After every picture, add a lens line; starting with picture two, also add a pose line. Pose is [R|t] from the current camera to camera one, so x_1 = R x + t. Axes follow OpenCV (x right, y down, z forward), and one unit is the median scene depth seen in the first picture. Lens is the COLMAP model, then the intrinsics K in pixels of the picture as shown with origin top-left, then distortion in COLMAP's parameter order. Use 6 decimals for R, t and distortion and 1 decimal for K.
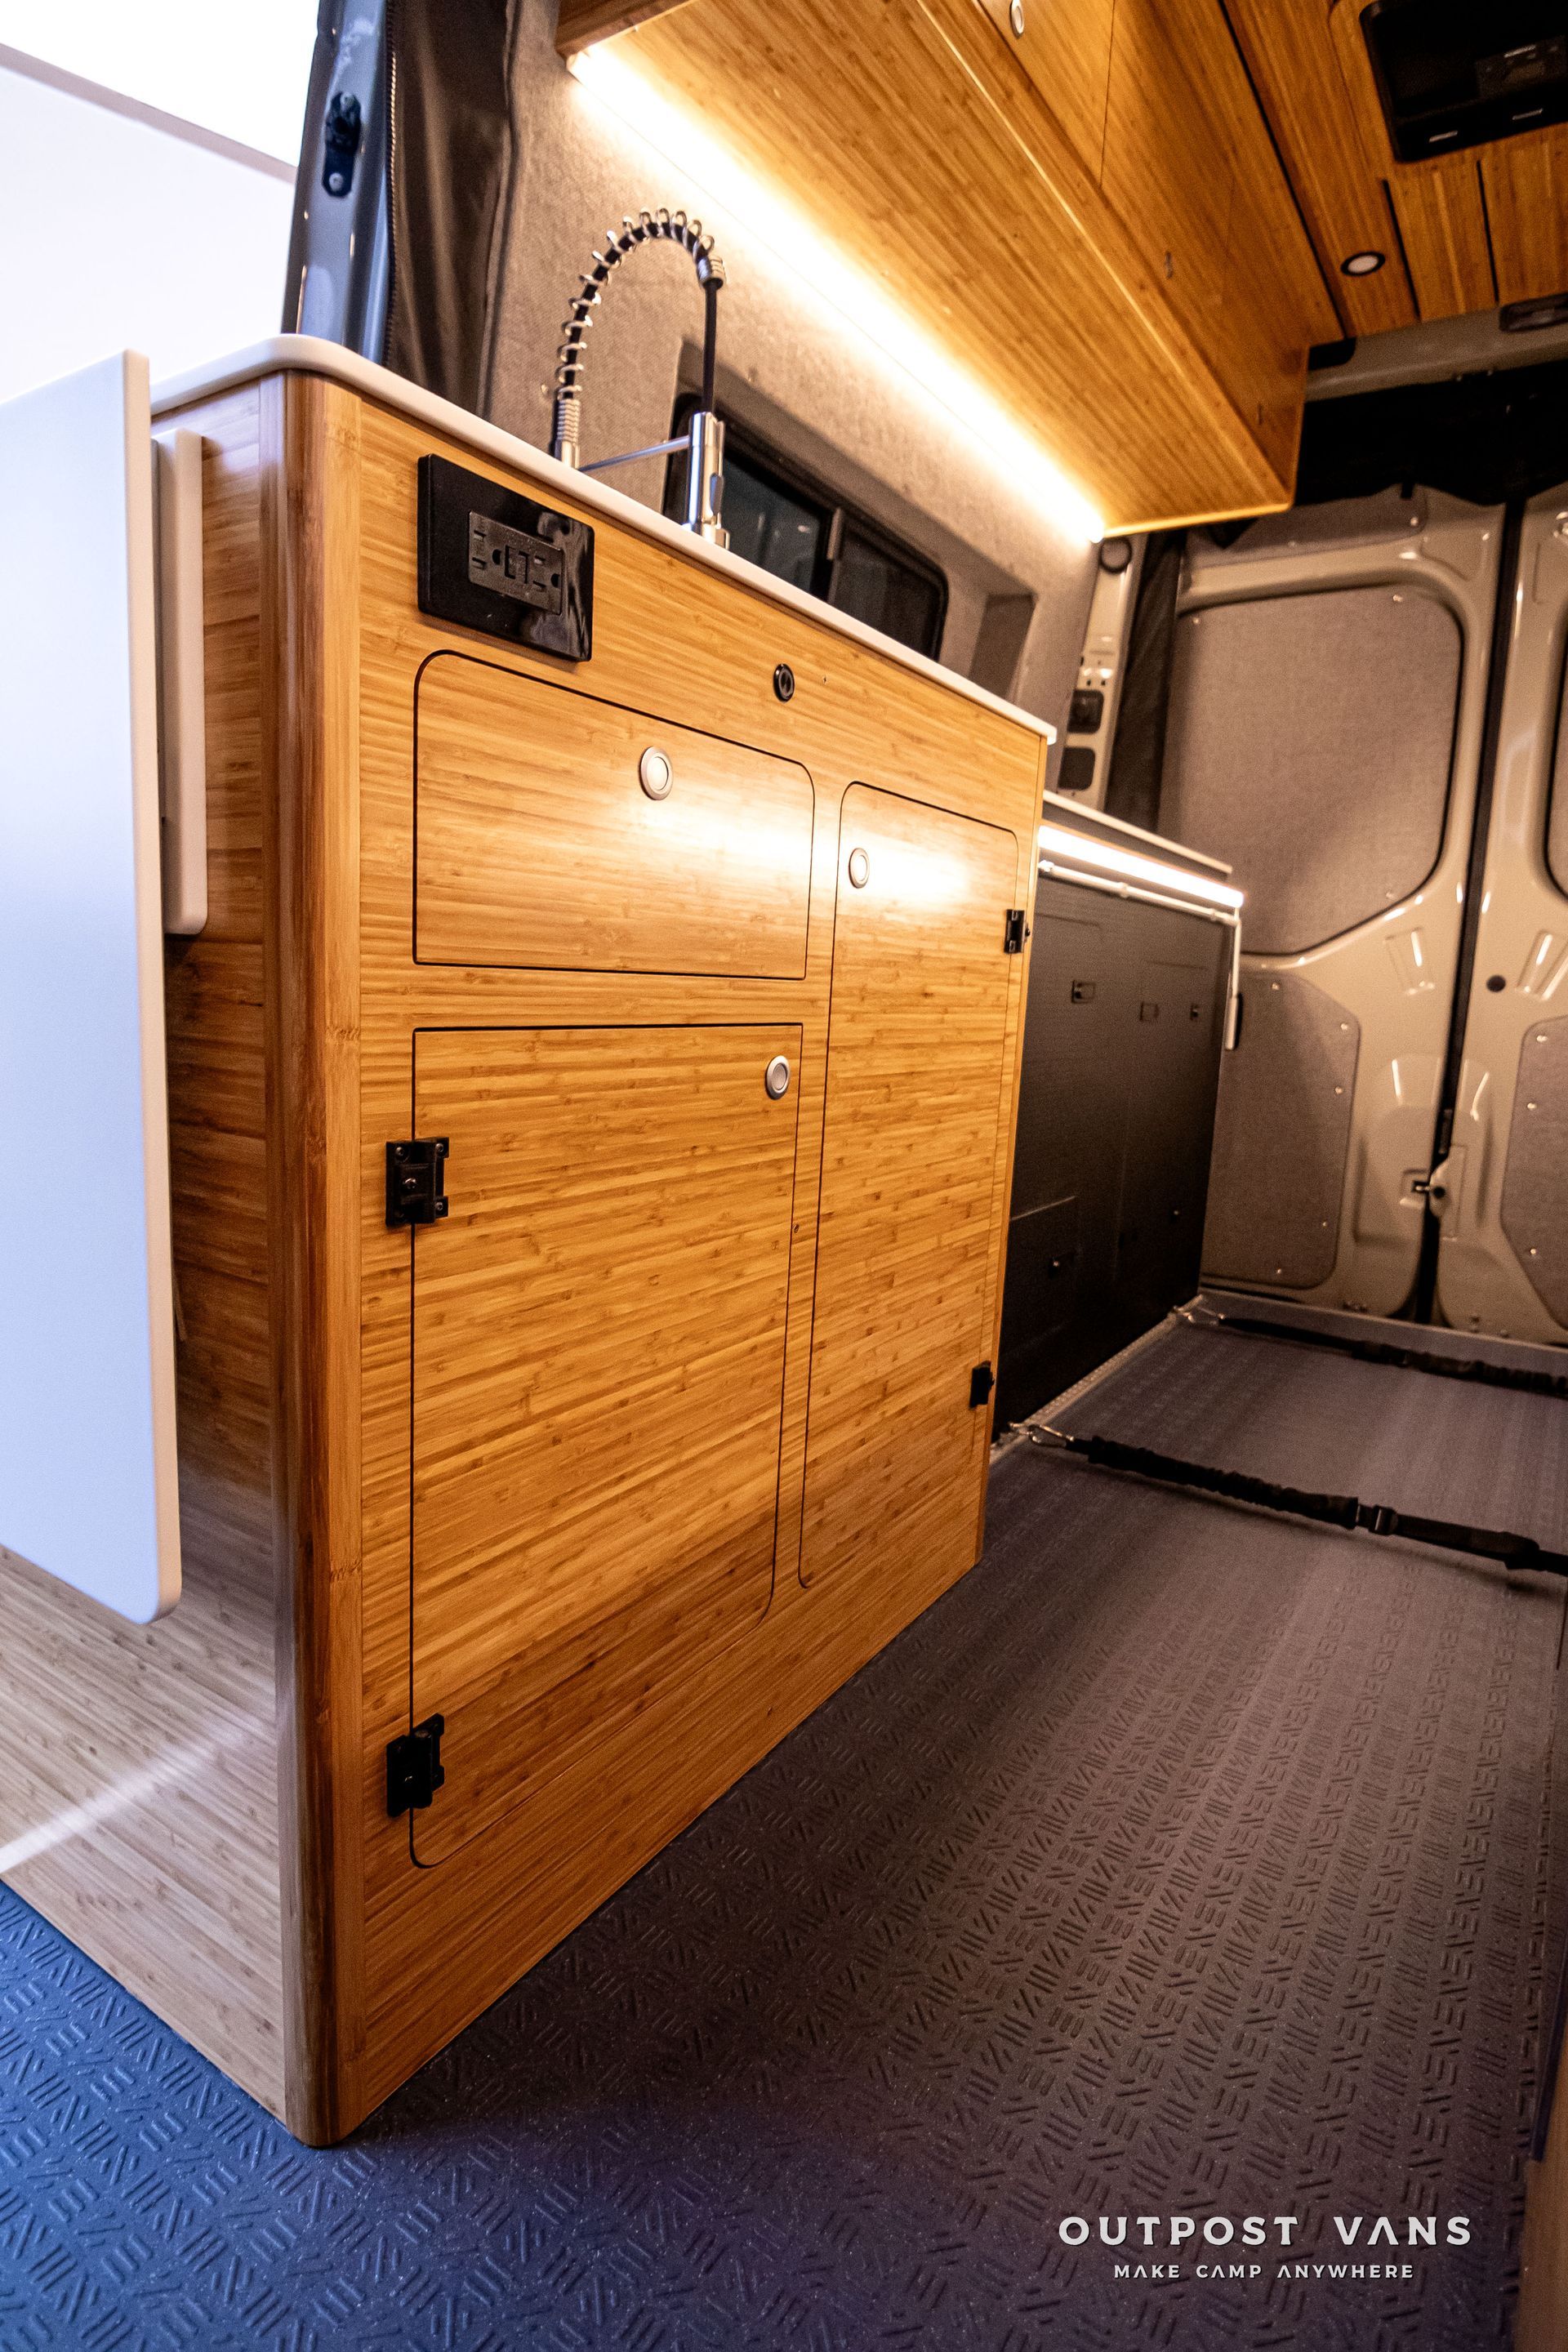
lens RADIAL K [[1223.9, 0, 776.2], [0, 1223.9, 1160.6], [0, 0, 1]] dist [-0.003525, -0.012013]
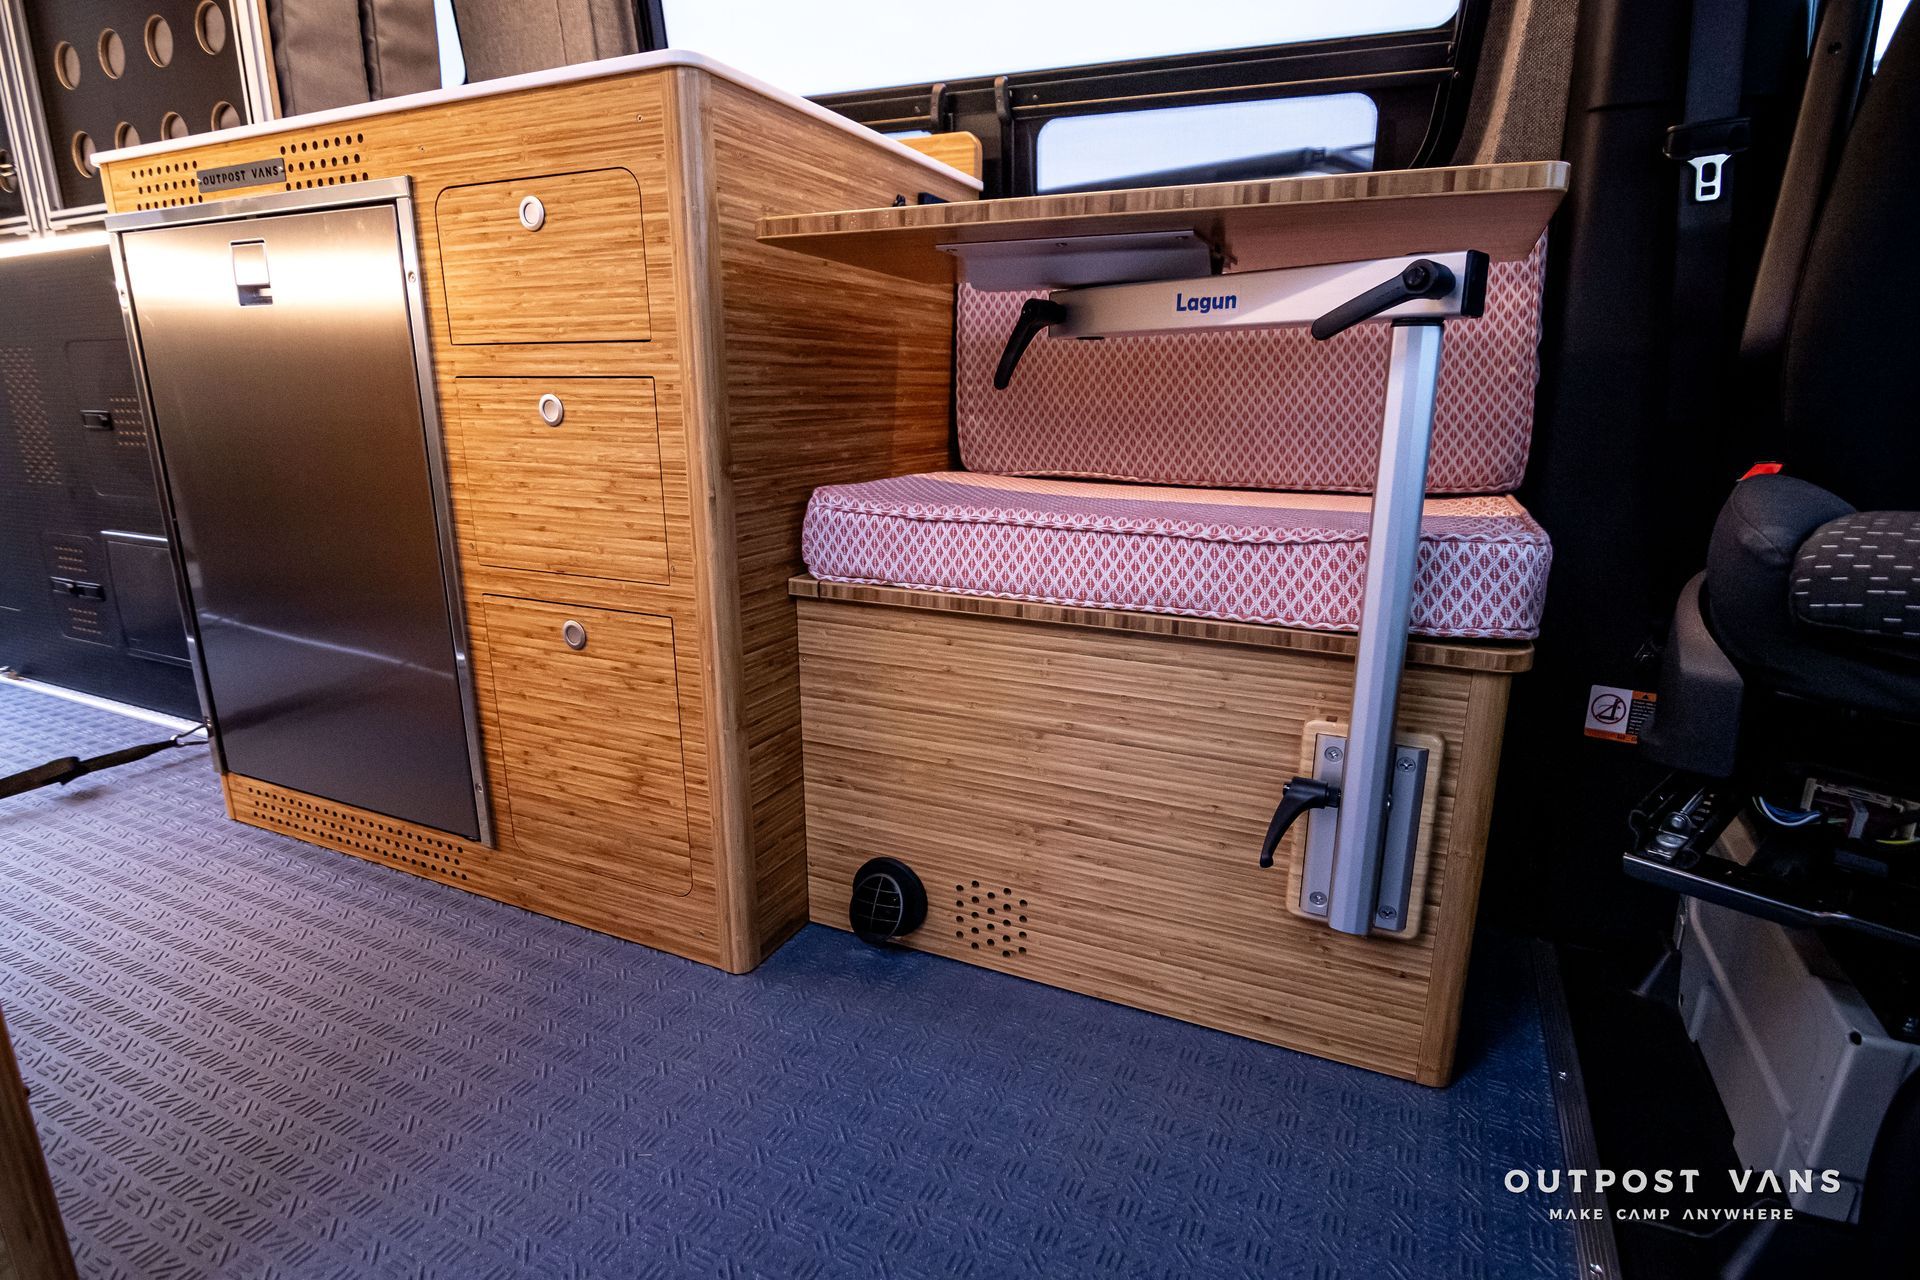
lens RADIAL K [[972.0, 0, 985.7], [0, 972.0, 645.5], [0, 0, 1]] dist [-0.002242, -0.012841]
pose [[-0.161608, -0.293540, 0.942187, -0.360855], [0.126194, 0.940752, 0.314739, -0.018918], [-0.978753, 0.169762, -0.114990, 0.041429]]
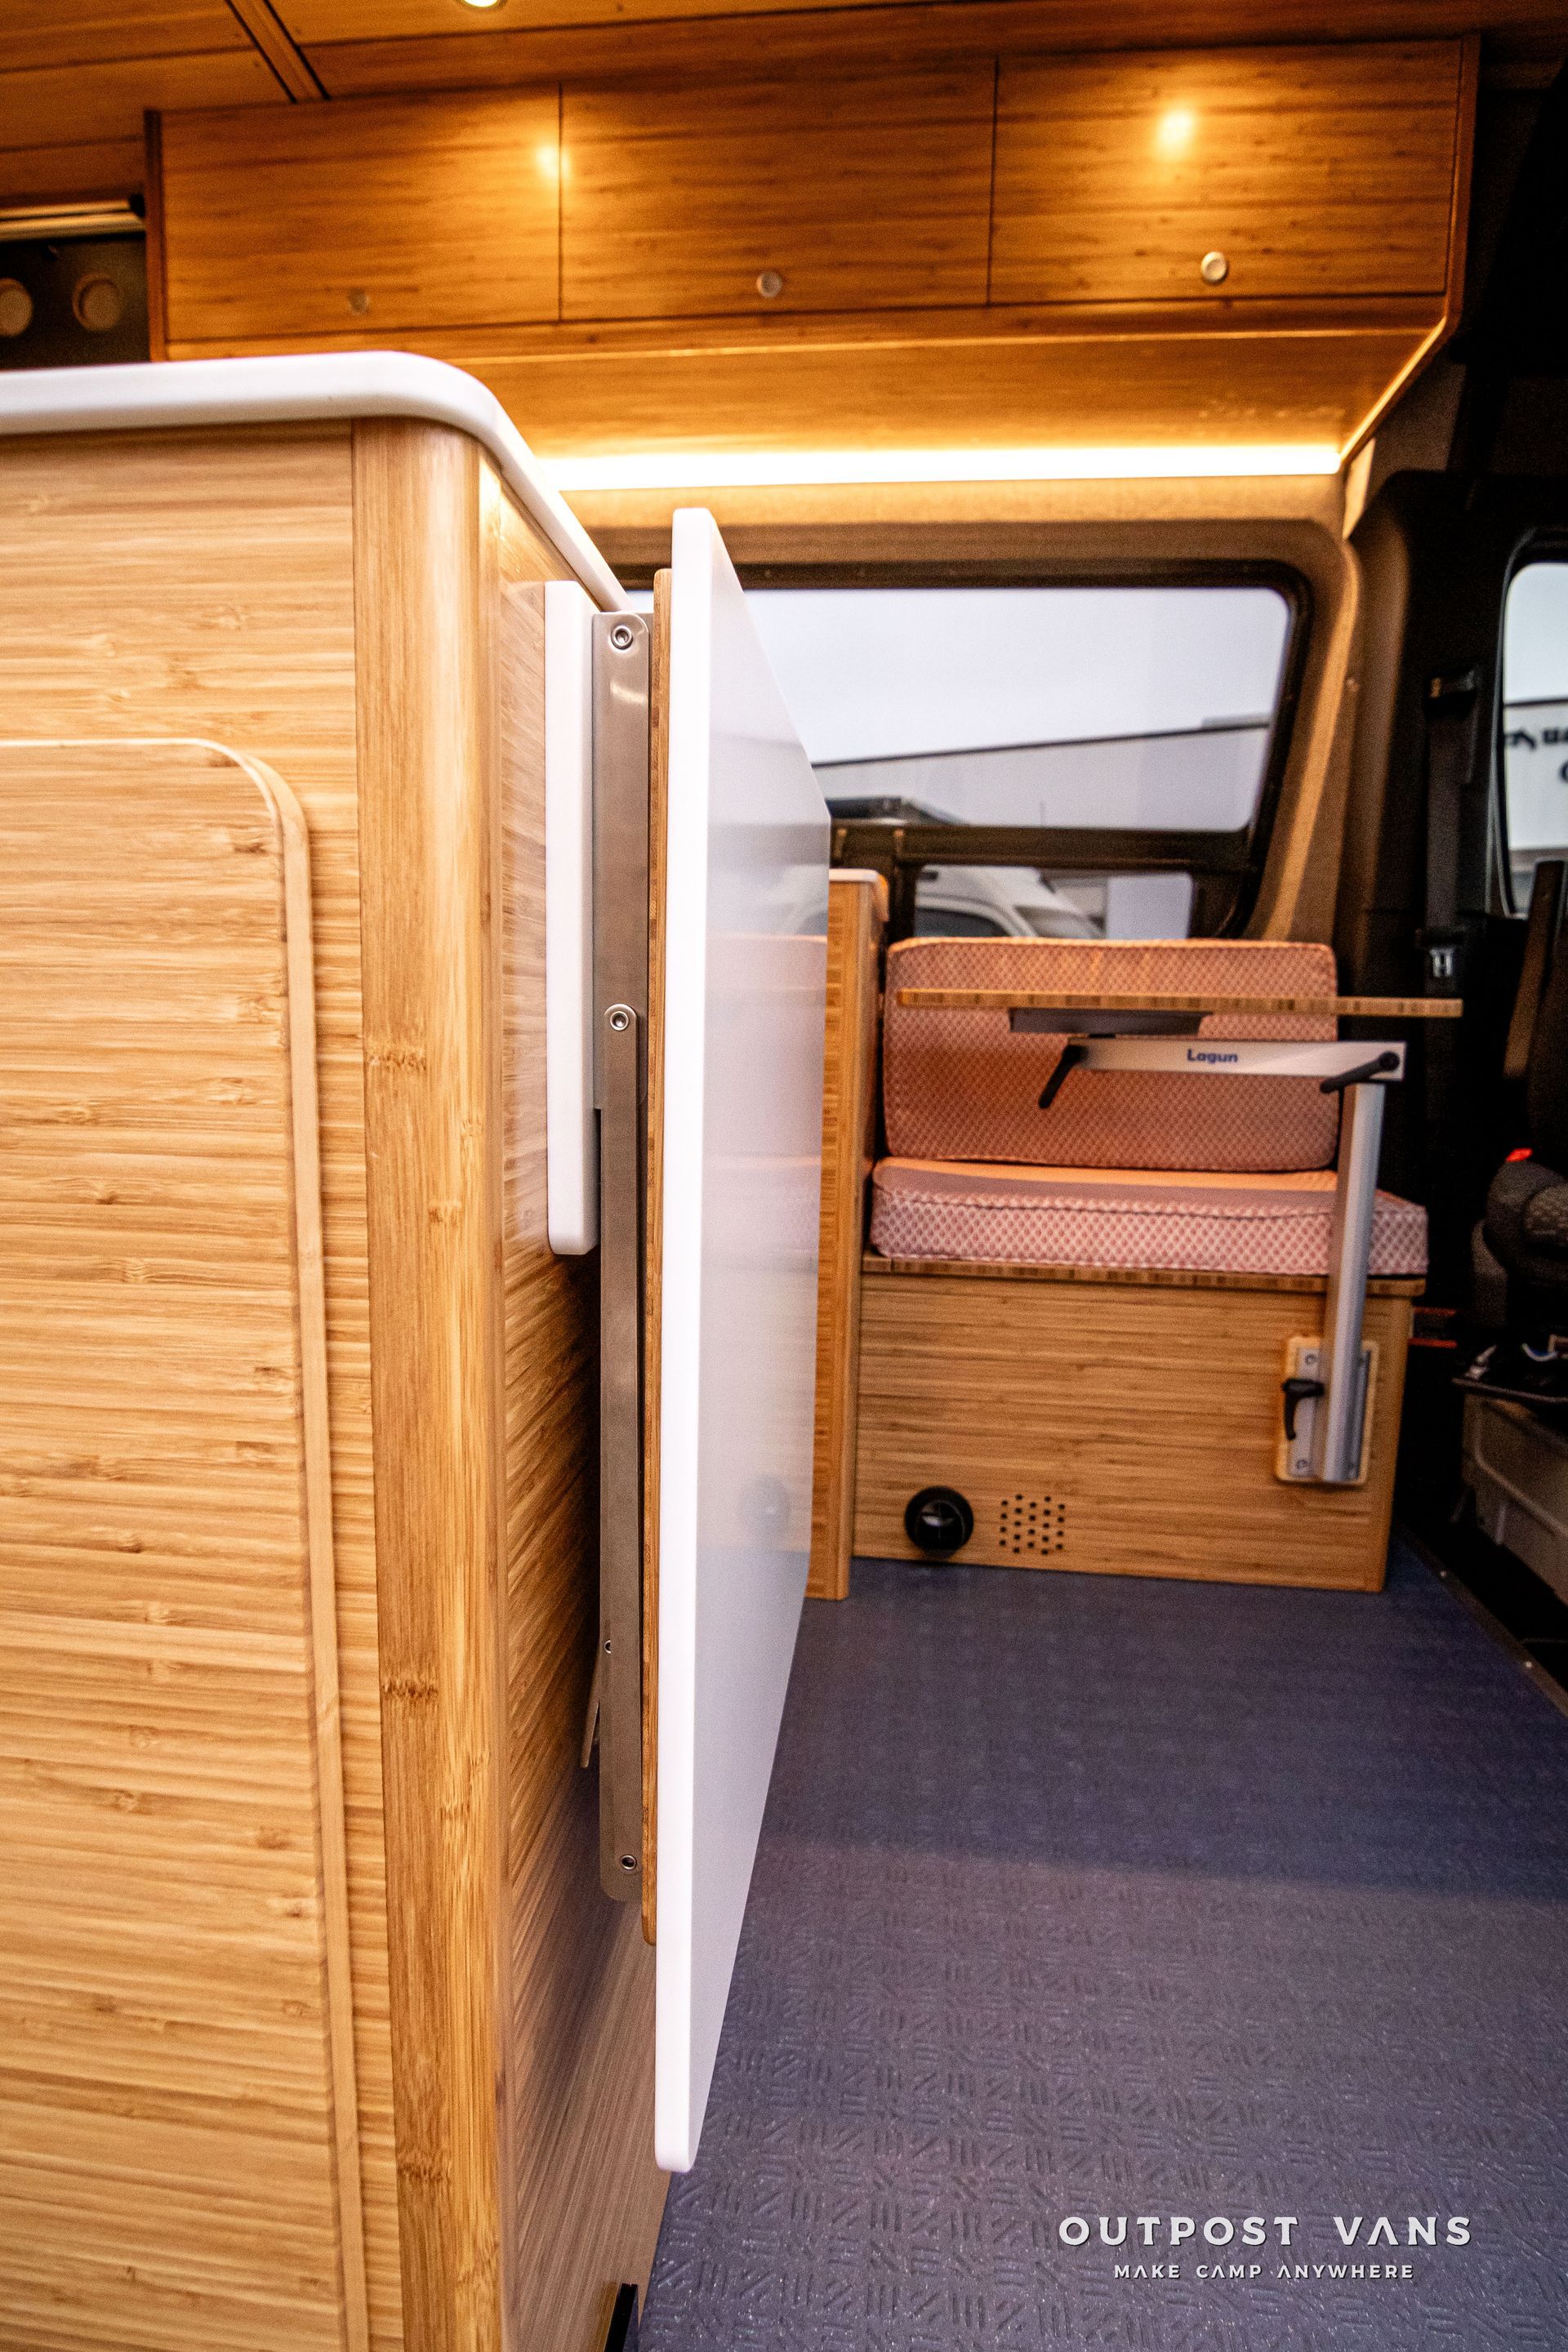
lens RADIAL K [[1179.3, 0, 784.3], [0, 1179.3, 1177.5], [0, 0, 1]] dist [-0.006831, -0.010797]
pose [[-0.457698, -0.180035, 0.870689, -0.468853], [0.086049, 0.965718, 0.244918, -0.136311], [-0.884934, 0.187021, -0.426515, 0.415422]]
